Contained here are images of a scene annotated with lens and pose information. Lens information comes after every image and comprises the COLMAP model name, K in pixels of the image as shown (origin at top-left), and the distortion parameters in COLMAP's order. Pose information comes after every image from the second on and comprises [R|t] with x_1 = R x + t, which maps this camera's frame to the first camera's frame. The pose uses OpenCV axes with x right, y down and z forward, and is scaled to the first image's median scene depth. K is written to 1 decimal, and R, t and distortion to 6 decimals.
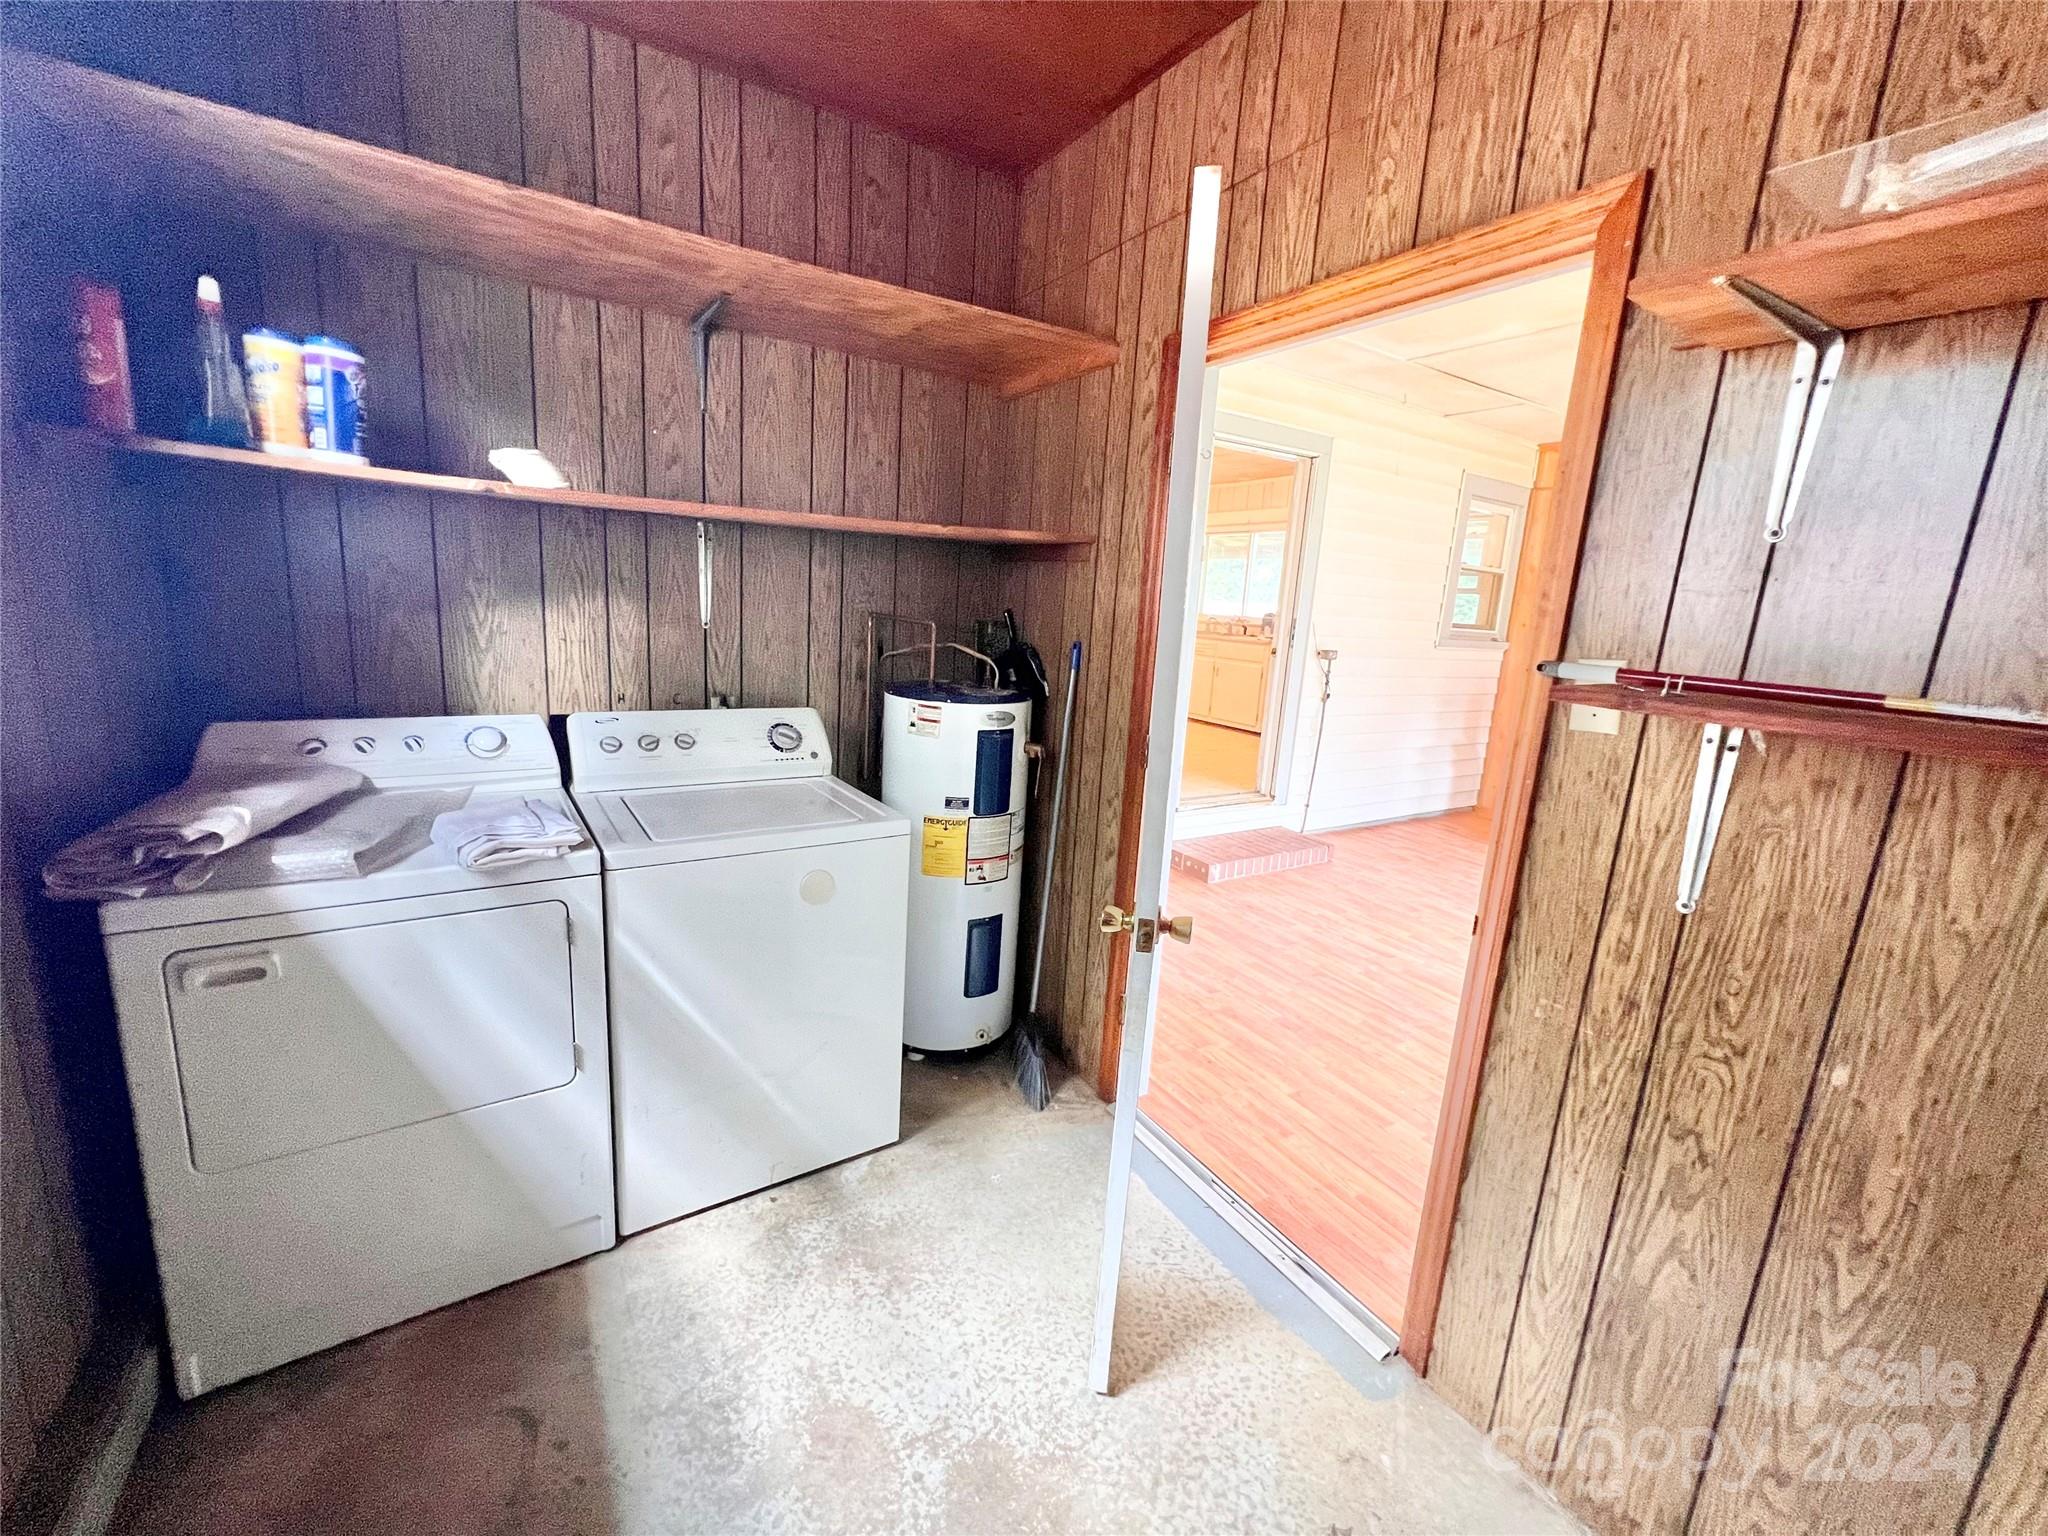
lens RADIAL K [[820.1, 0, 1027.6], [0, 820.1, 761.8], [0, 0, 1]] dist [-0.001228, -0.000481]
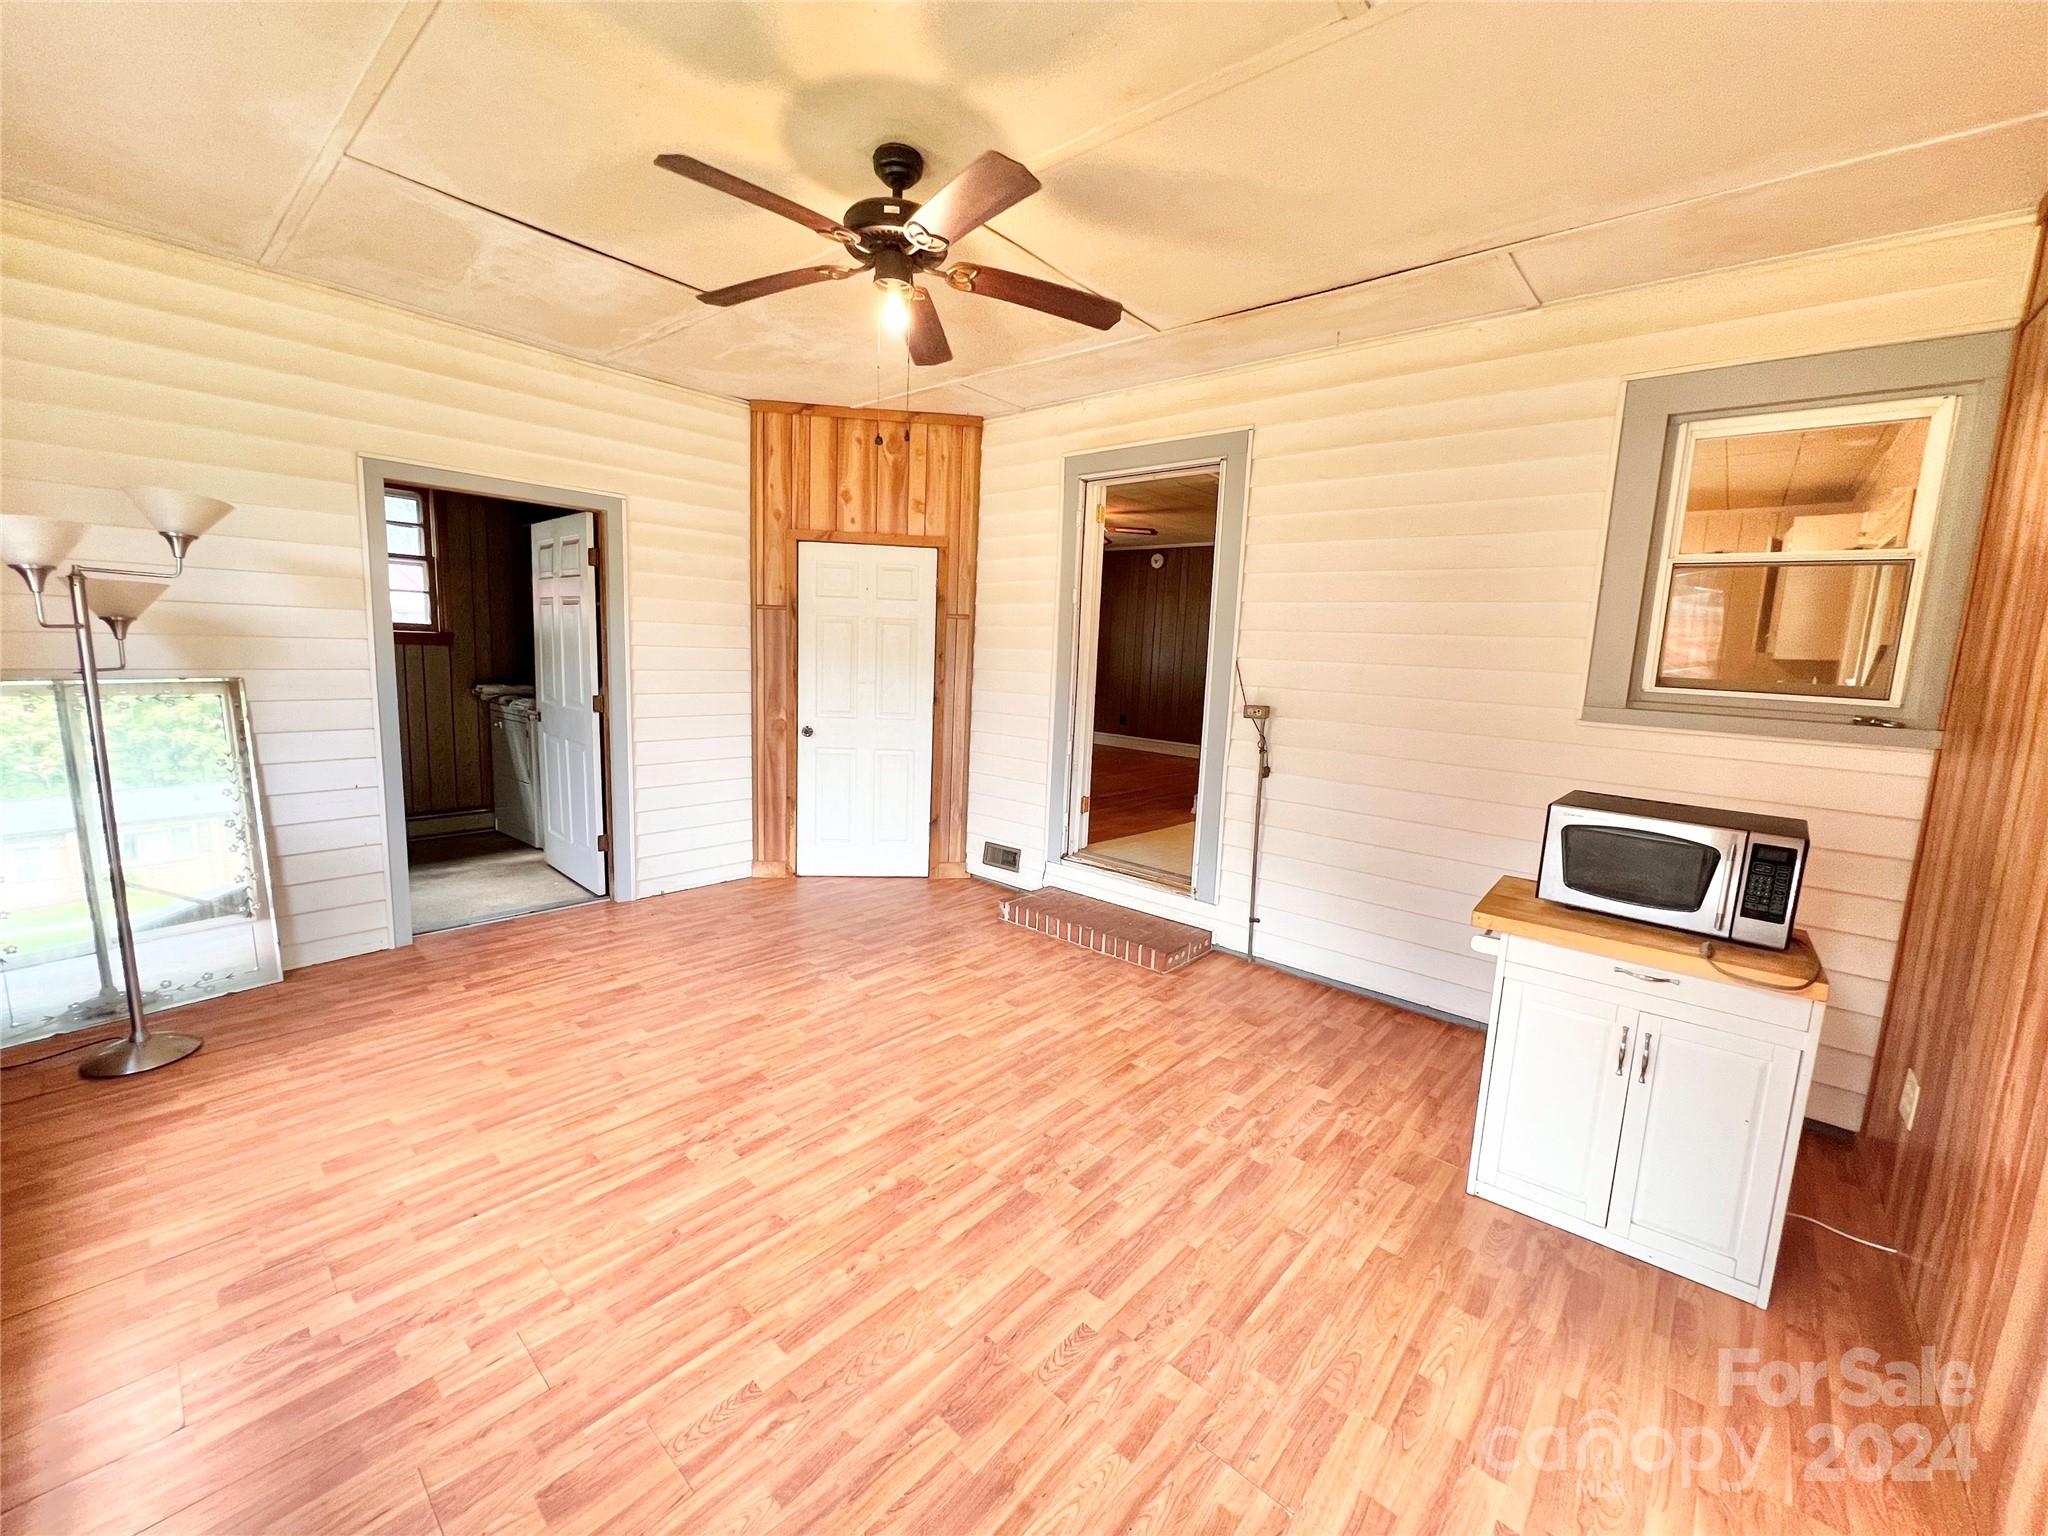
lens RADIAL K [[820.1, 0, 1014.1], [0, 820.1, 765.2], [0, 0, 1]] dist [-0.001228, -0.000481]
pose [[0.289963, 0.096109, -0.952200, 1.146482], [-0.202386, 0.978601, 0.037143, -0.077105], [0.935394, 0.181942, 0.303209, 0.661165]]
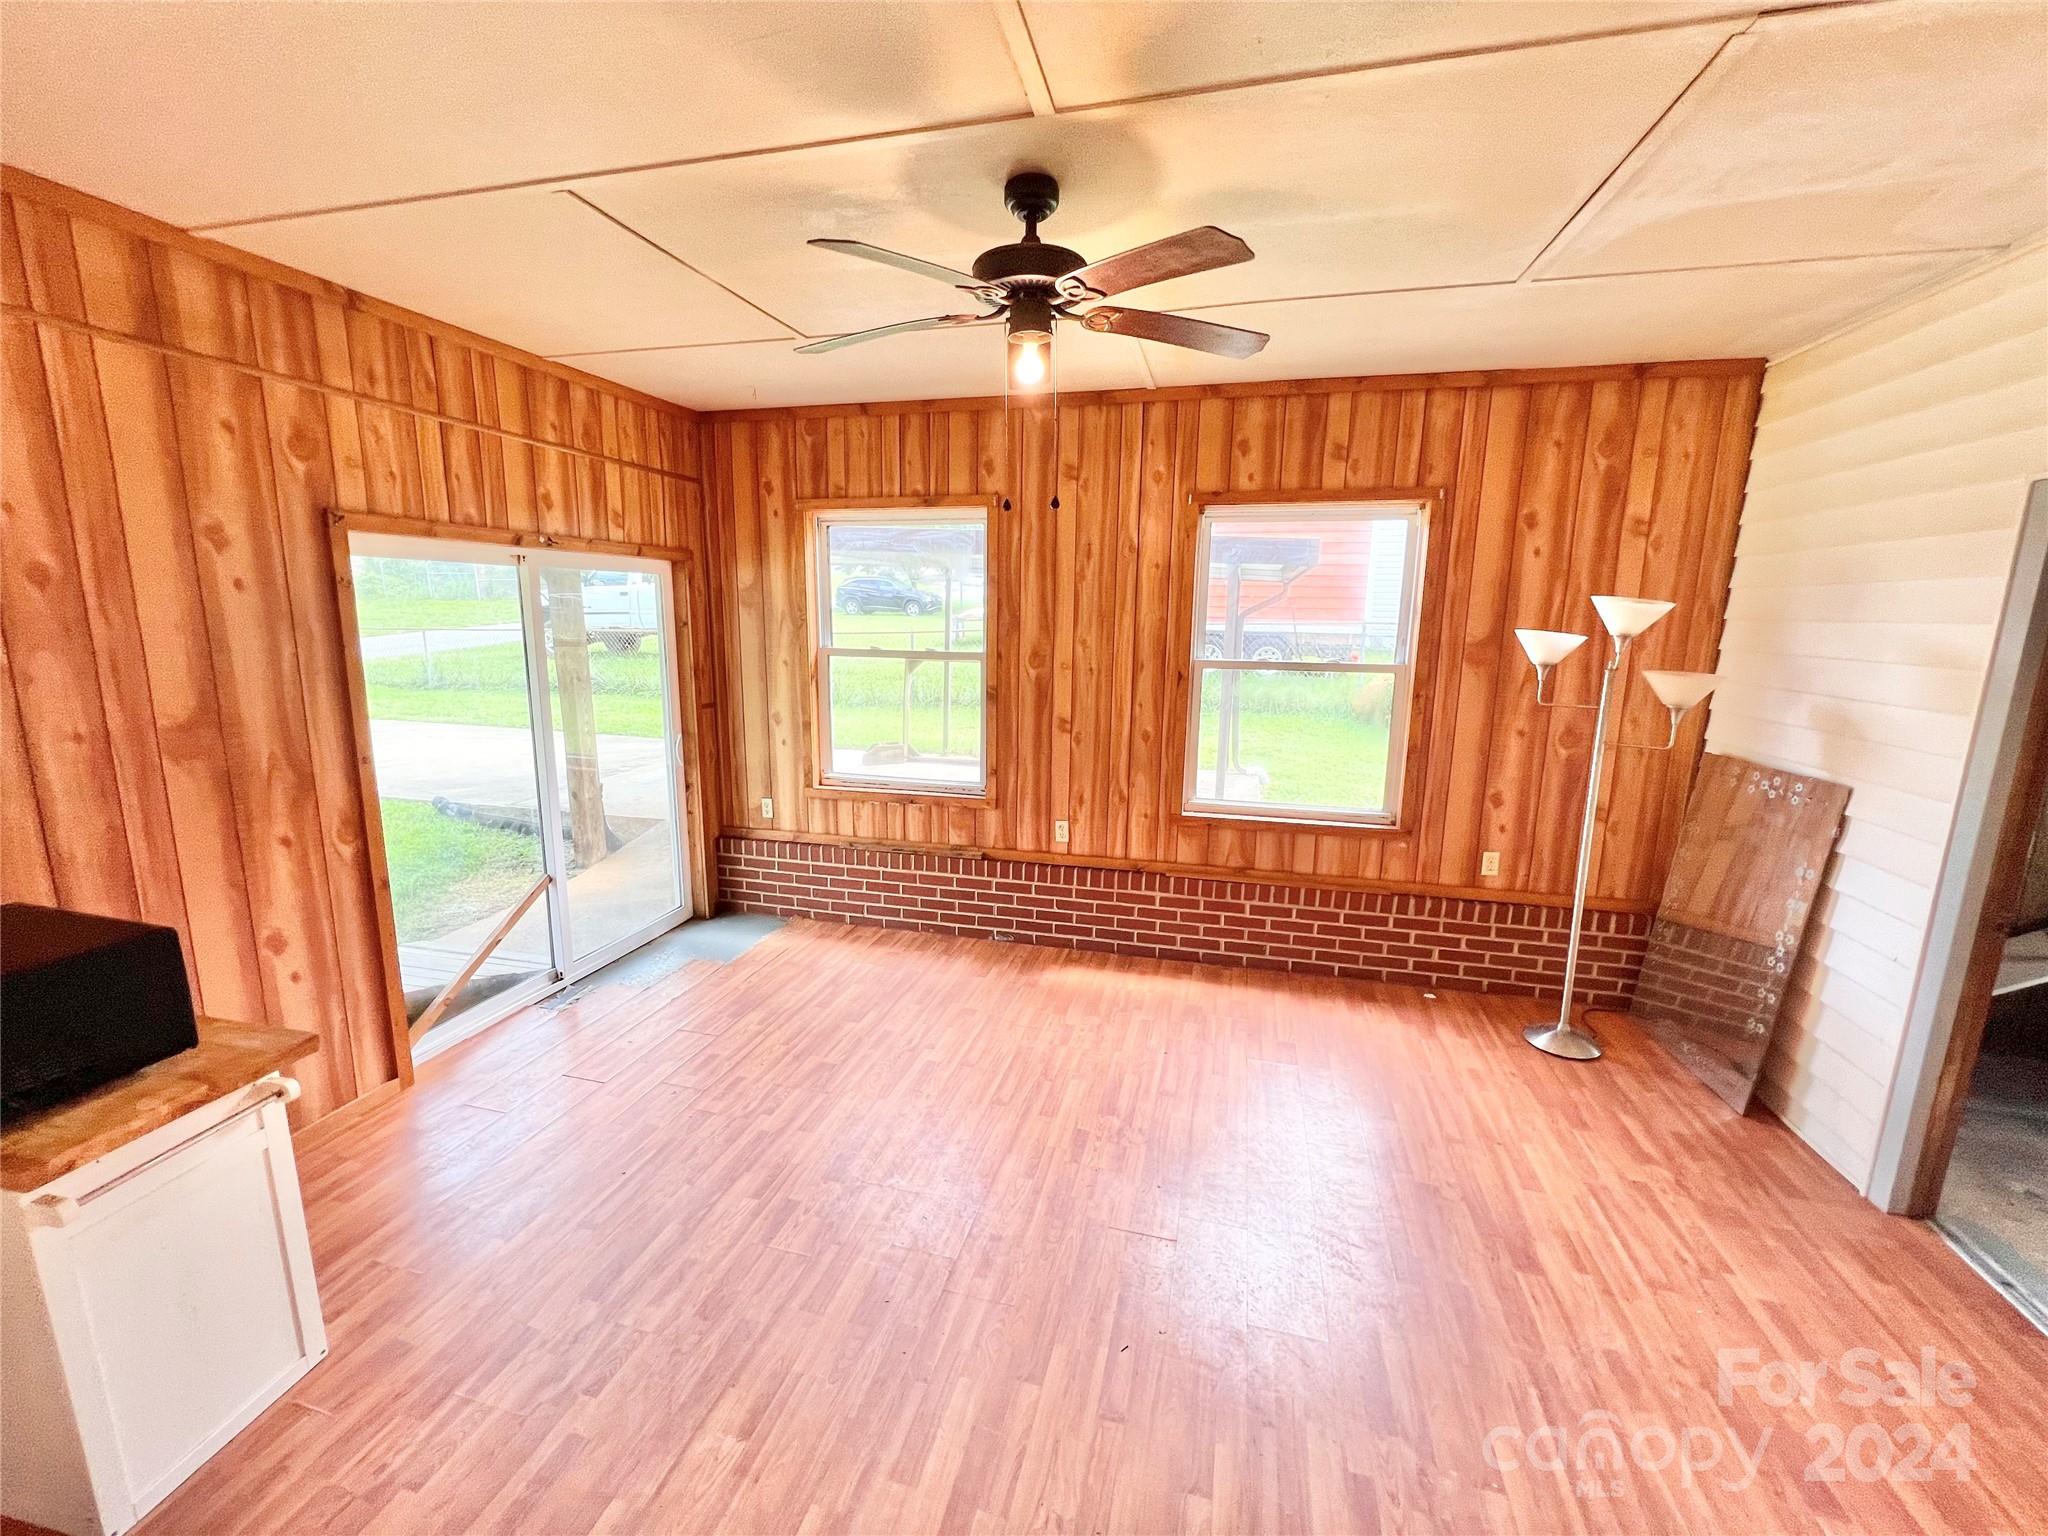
lens RADIAL K [[820.1, 0, 1013.6], [0, 820.1, 756.8], [0, 0, 1]] dist [-0.001228, -0.000481]
pose [[-0.688913, -0.197654, 0.697375, 0.261280], [0.085123, 0.933385, 0.348635, -0.273679], [-0.719829, 0.299541, -0.626196, 1.052111]]
